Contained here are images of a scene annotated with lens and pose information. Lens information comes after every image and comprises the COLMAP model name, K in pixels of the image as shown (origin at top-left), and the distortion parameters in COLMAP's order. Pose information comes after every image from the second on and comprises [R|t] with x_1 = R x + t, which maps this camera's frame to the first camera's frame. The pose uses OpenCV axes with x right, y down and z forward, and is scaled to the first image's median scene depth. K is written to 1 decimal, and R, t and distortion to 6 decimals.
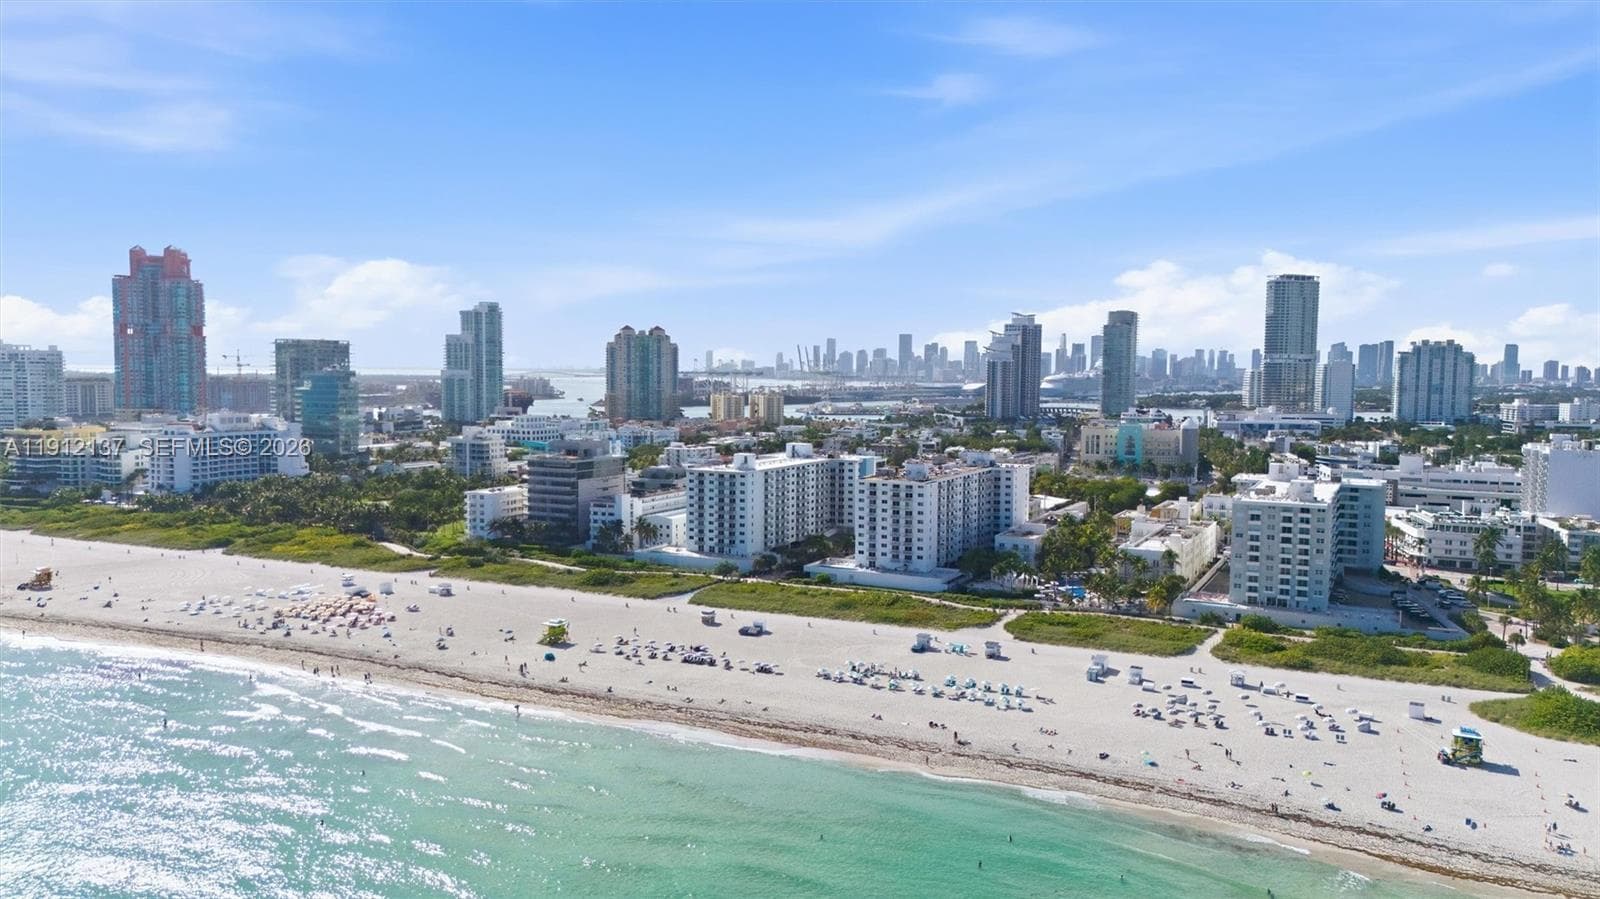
lens RADIAL K [[1250.2, 0, 800.0], [0, 1250.2, 449.5], [0, 0, 1]] dist [0.097460, -0.117790]
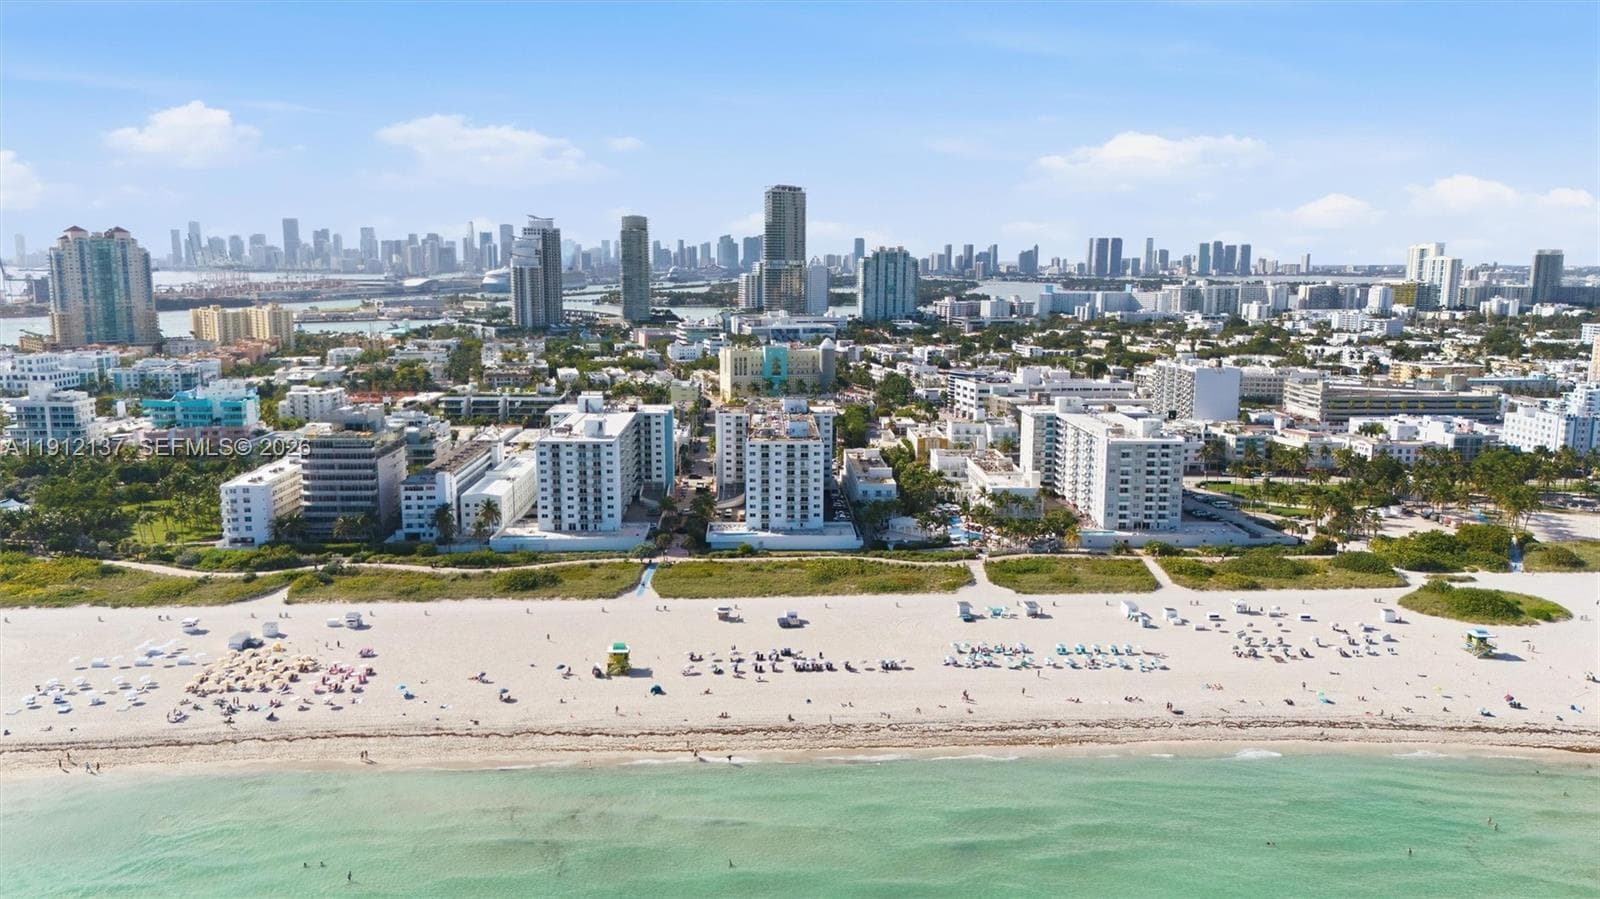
lens RADIAL K [[1250.2, 0, 800.0], [0, 1250.2, 449.5], [0, 0, 1]] dist [0.097460, -0.117790]
pose [[0.857485, -0.083808, 0.507637, -0.384774], [0.033441, 0.993636, 0.107556, -0.068294], [-0.513420, -0.075252, 0.854831, 0.139092]]
